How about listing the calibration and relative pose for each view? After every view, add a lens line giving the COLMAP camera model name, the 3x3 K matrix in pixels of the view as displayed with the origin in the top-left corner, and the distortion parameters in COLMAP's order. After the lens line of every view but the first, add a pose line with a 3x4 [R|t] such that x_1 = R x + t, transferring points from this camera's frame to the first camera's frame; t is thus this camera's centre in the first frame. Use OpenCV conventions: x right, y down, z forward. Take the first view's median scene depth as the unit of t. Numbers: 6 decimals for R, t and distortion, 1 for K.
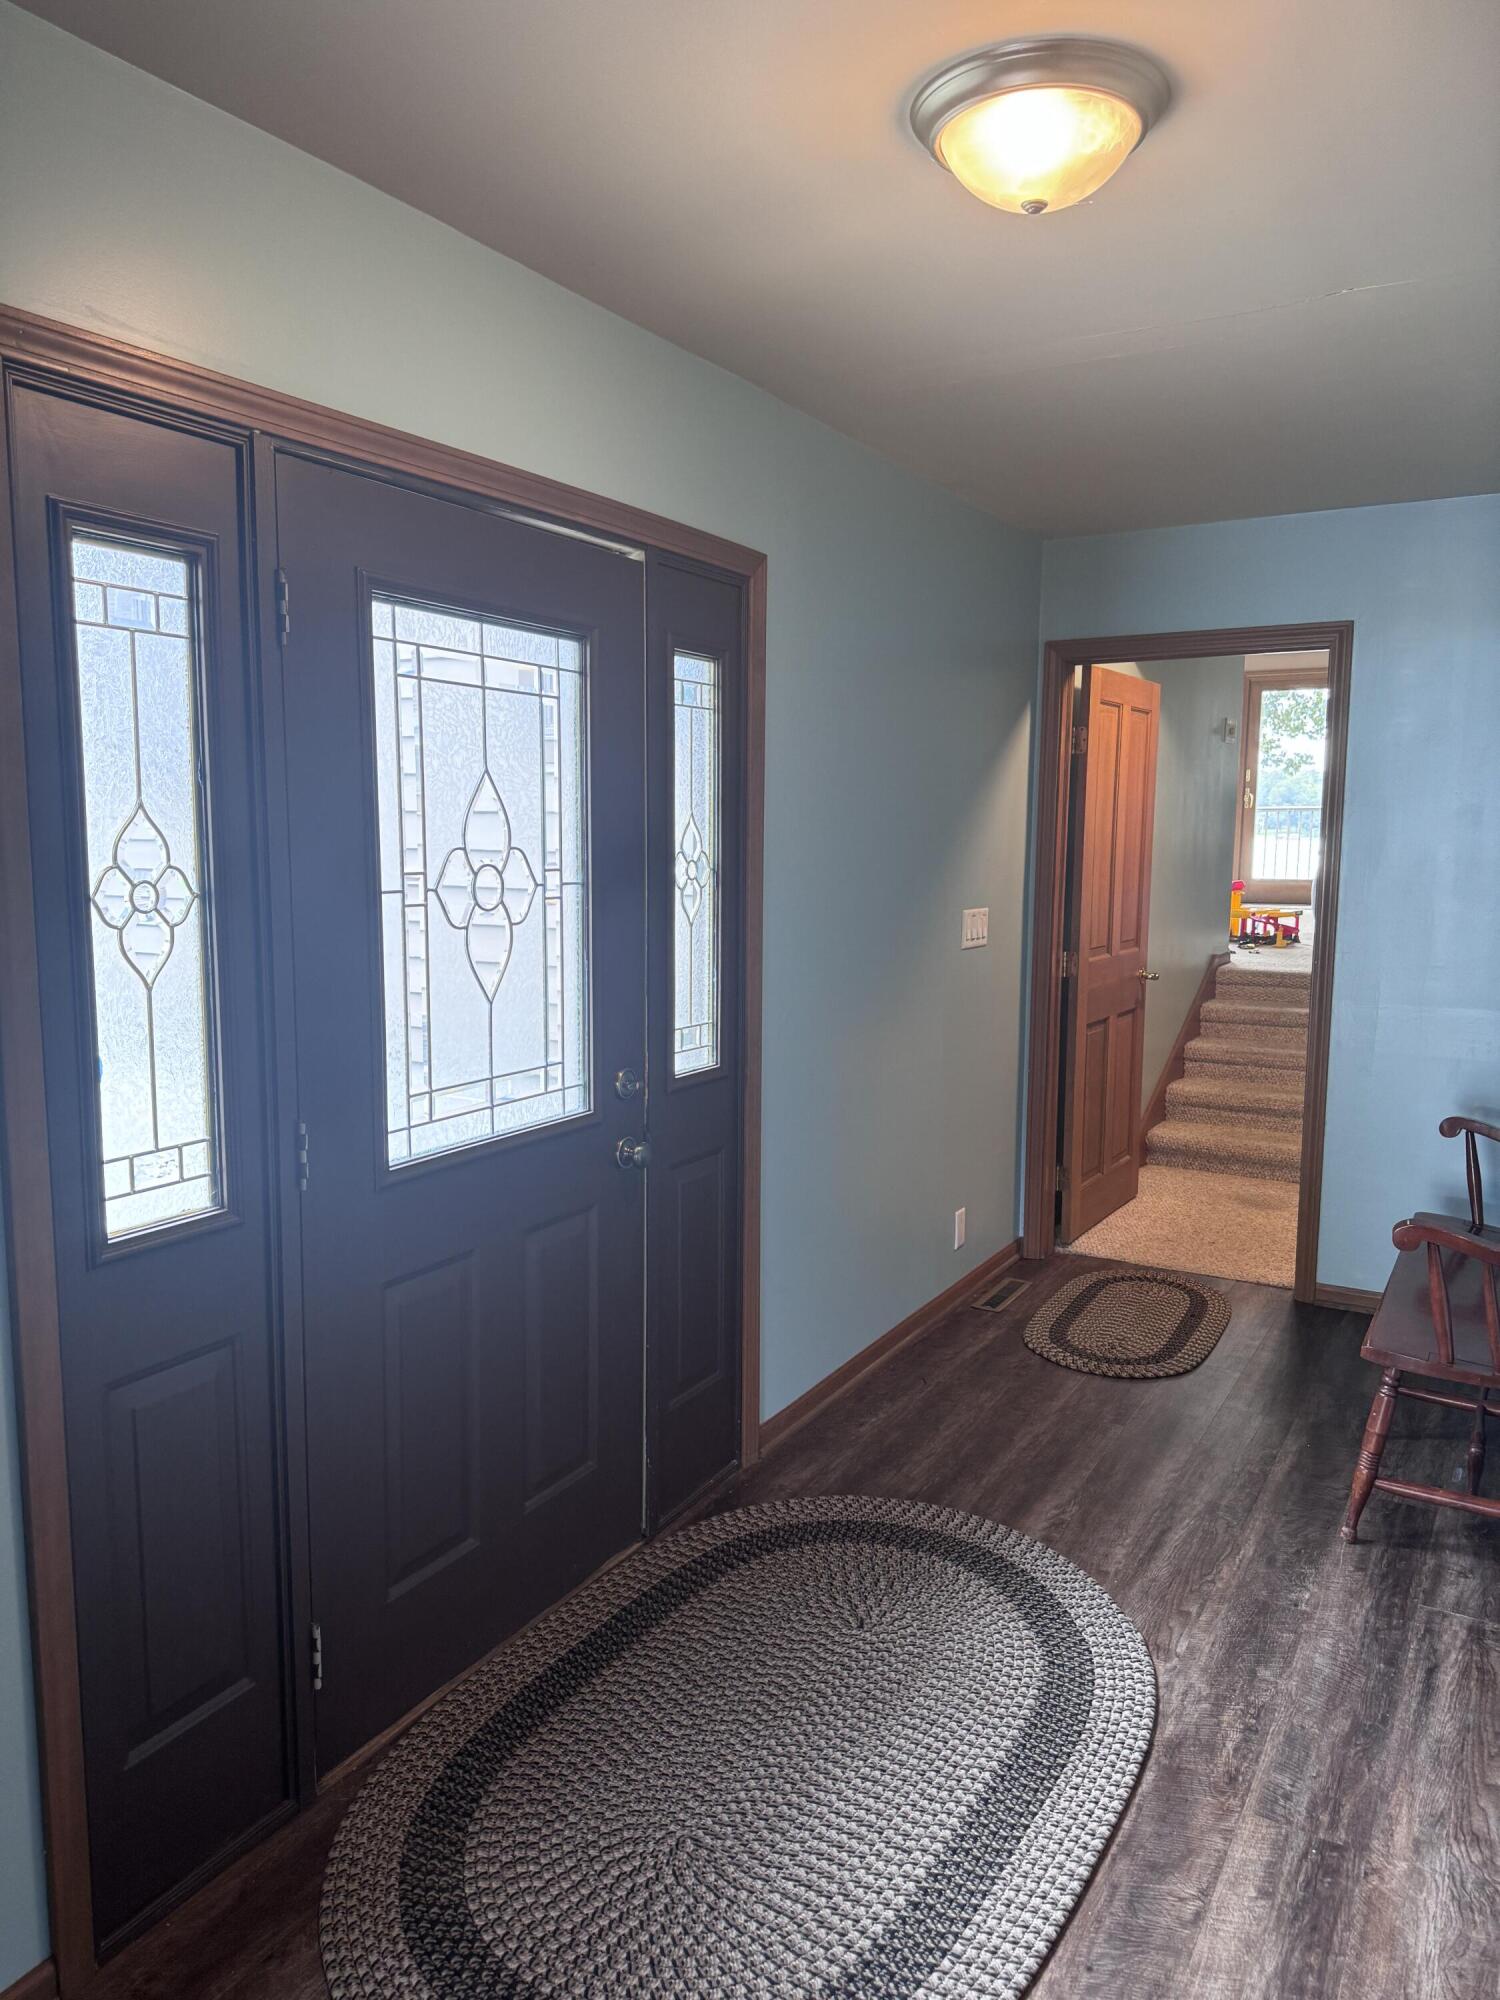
lens RADIAL K [[1408.5, 0, 750.0], [0, 1408.5, 1000.0], [0, 0, 1]] dist [-0.004347, -0.001208]
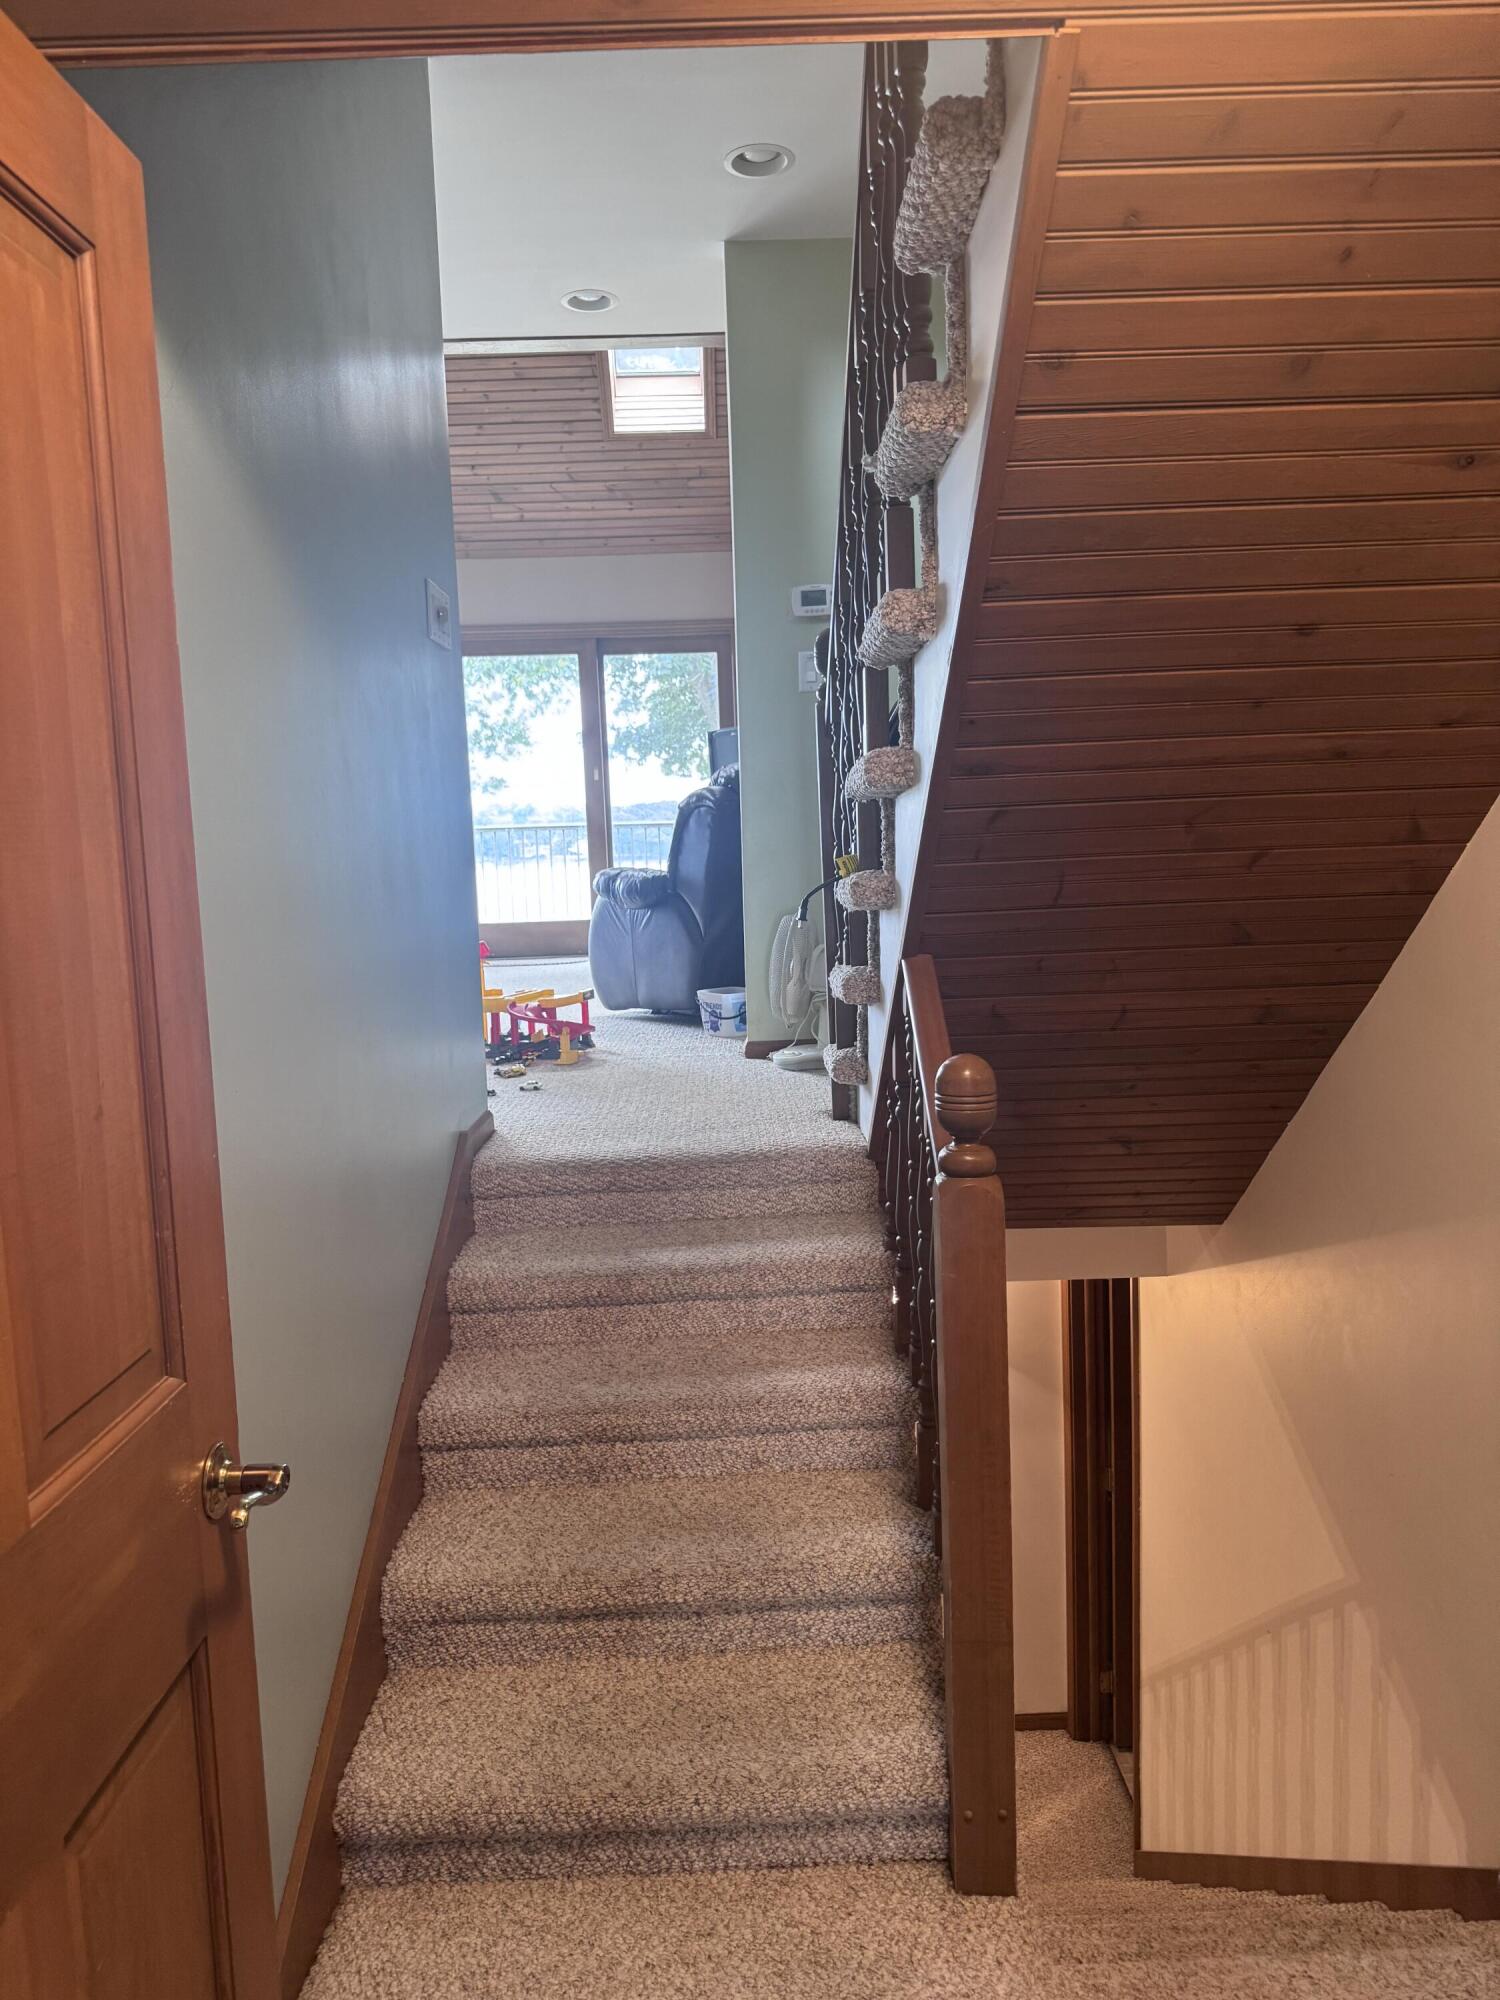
lens RADIAL K [[1408.5, 0, 750.0], [0, 1408.5, 1000.0], [0, 0, 1]] dist [-0.004347, -0.001208]
pose [[0.857212, -0.087967, 0.507394, 0.194046], [0.104630, 0.994502, -0.004349, -0.066645], [-0.504222, 0.056816, 0.861703, 0.594704]]
